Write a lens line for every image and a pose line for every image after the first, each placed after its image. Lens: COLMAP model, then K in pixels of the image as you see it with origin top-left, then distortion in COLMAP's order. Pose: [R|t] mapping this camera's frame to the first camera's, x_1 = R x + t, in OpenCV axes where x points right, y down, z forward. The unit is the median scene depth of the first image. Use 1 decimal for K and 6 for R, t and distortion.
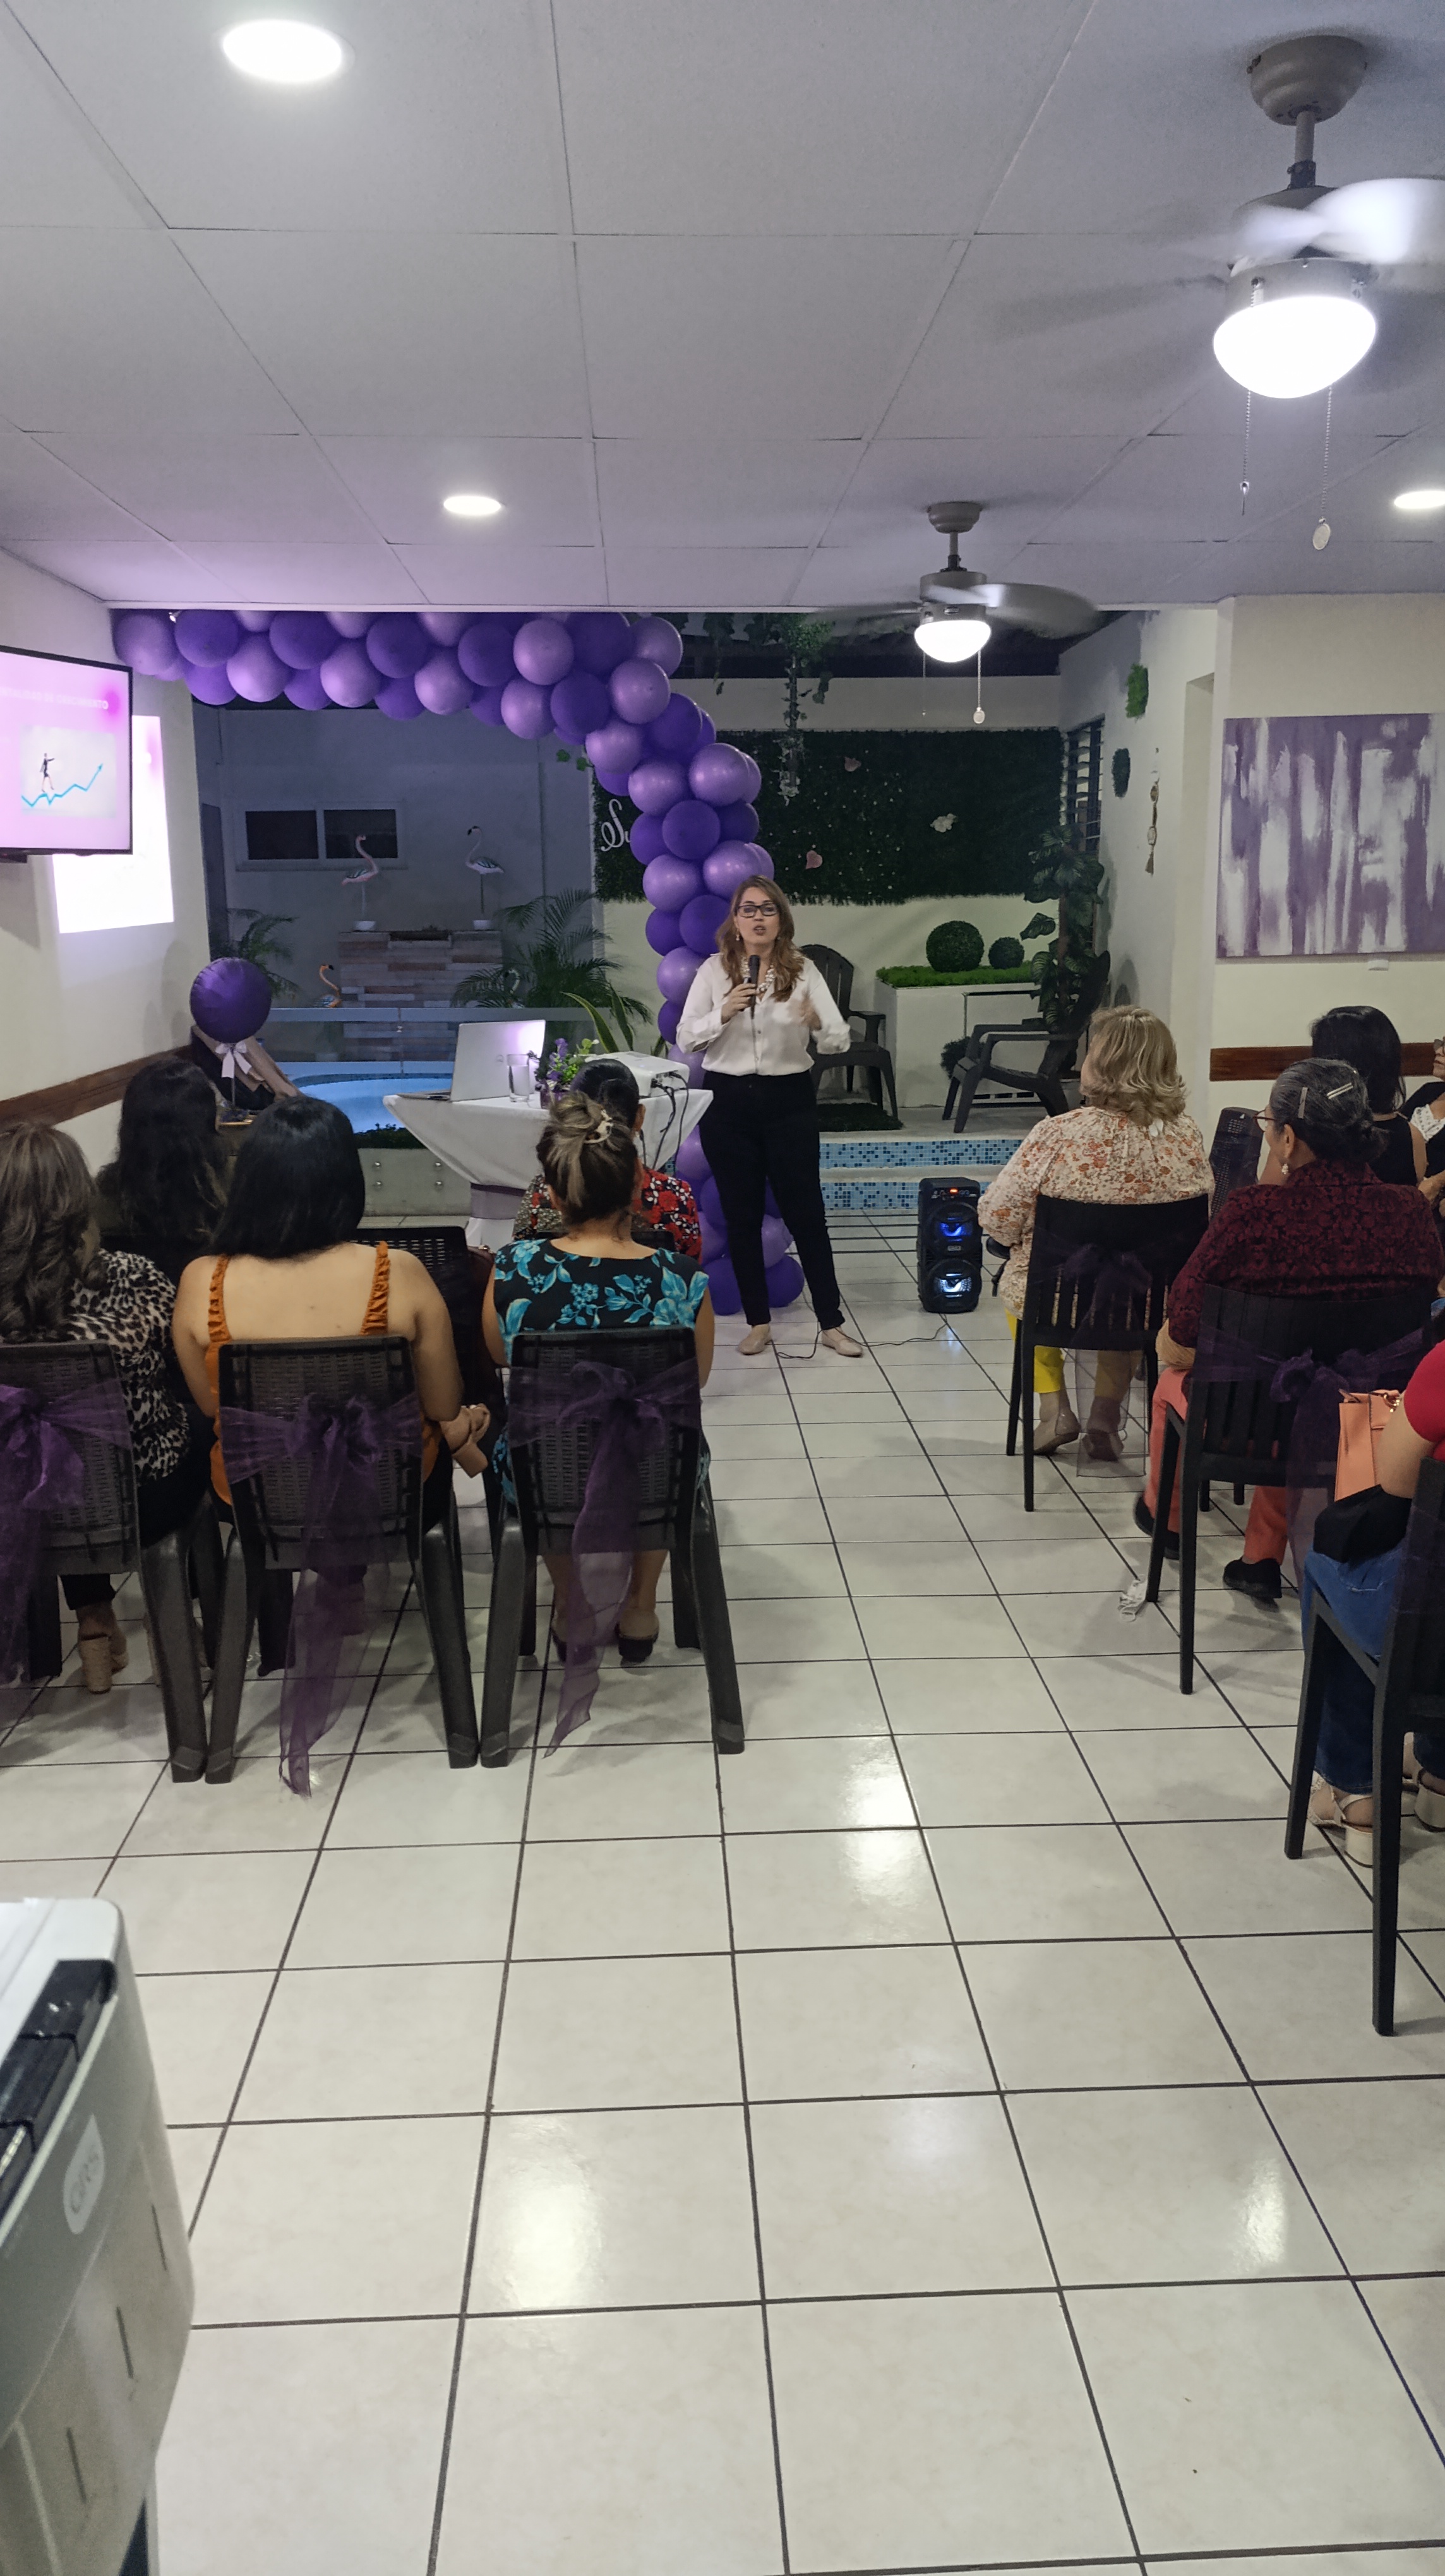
lens RADIAL K [[1750.1, 0, 704.8], [0, 1750.1, 1286.0], [0, 0, 1]] dist [0.042281, -0.051149]
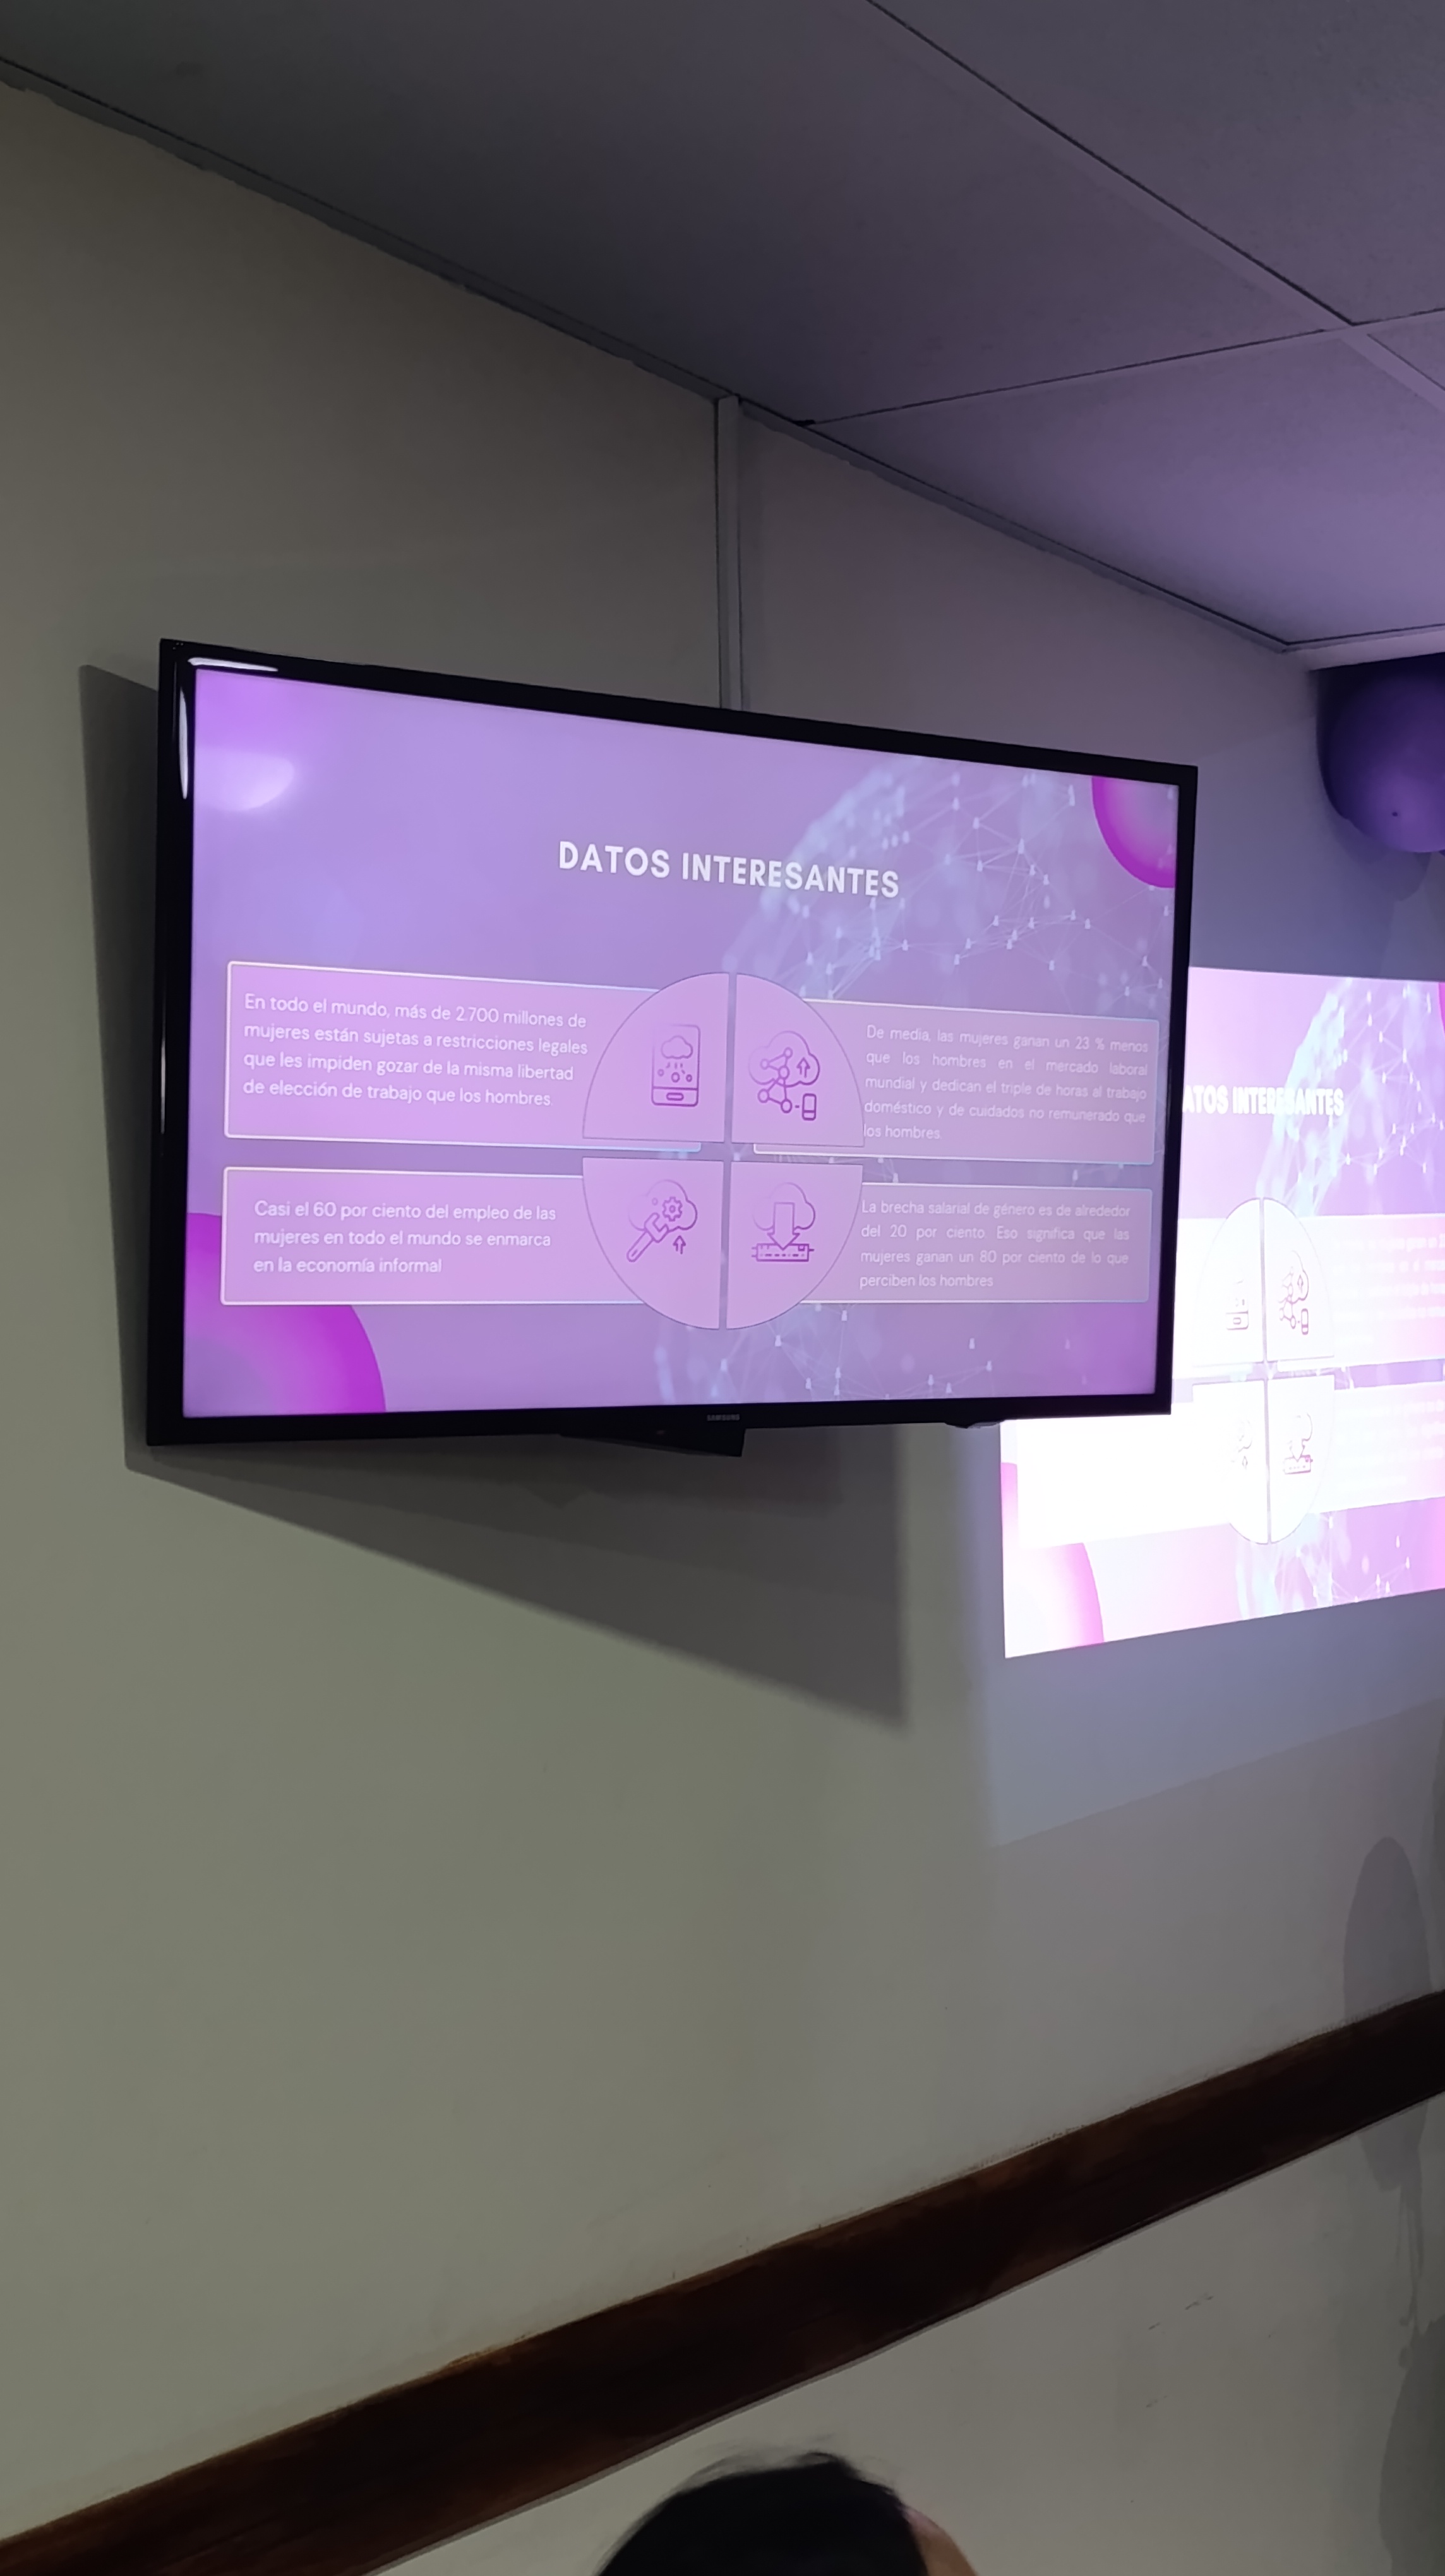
lens RADIAL K [[3543.7, 0, 725.2], [0, 3543.7, 1274.0], [0, 0, 1]] dist [0.066728, 0.000000]
pose [[0.830791, -0.026800, -0.555940, -0.059317], [-0.114563, 0.969218, -0.217925, -0.112977], [0.544667, 0.244740, 0.802147, 0.421570]]
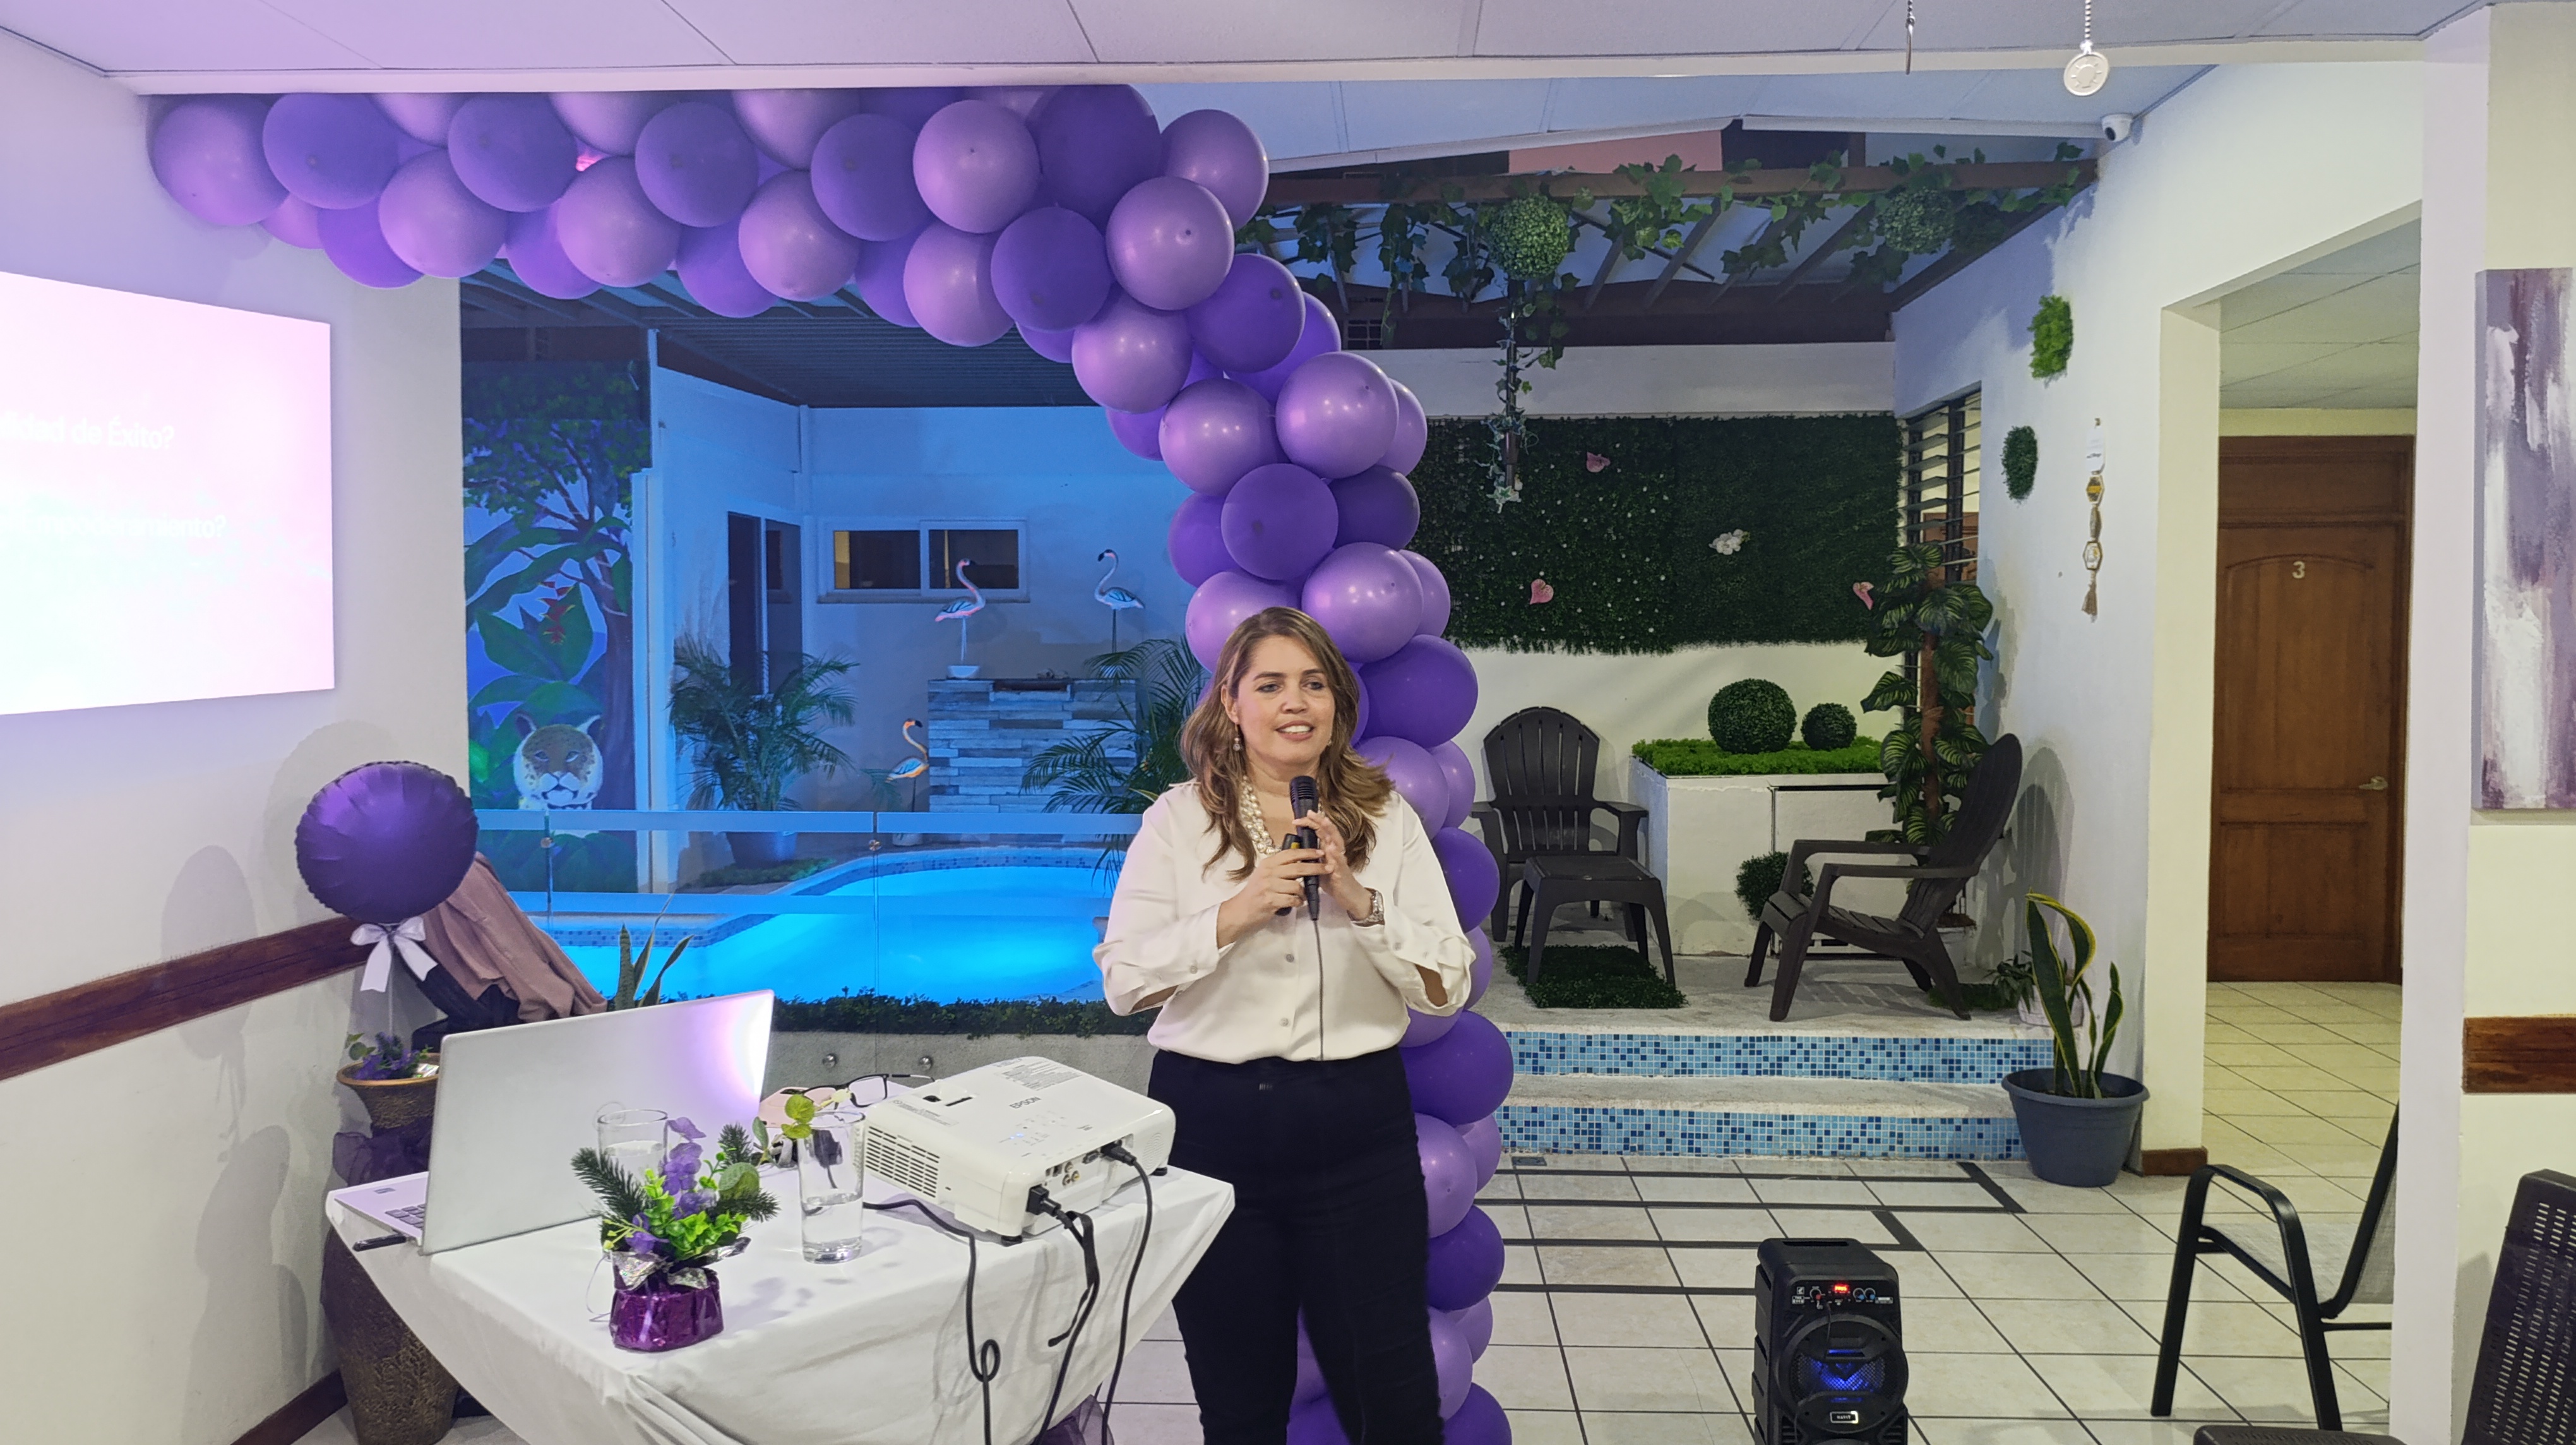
lens RADIAL K [[1750.1, 0, 1282.6], [0, 1750.1, 714.8], [0, 0, 1]] dist [0.042281, -0.051149]
pose [[0.995759, 0.013525, -0.091001, 0.040643], [-0.028812, 0.985222, -0.168842, -0.128939], [0.087373, 0.170748, 0.981433, 0.550654]]
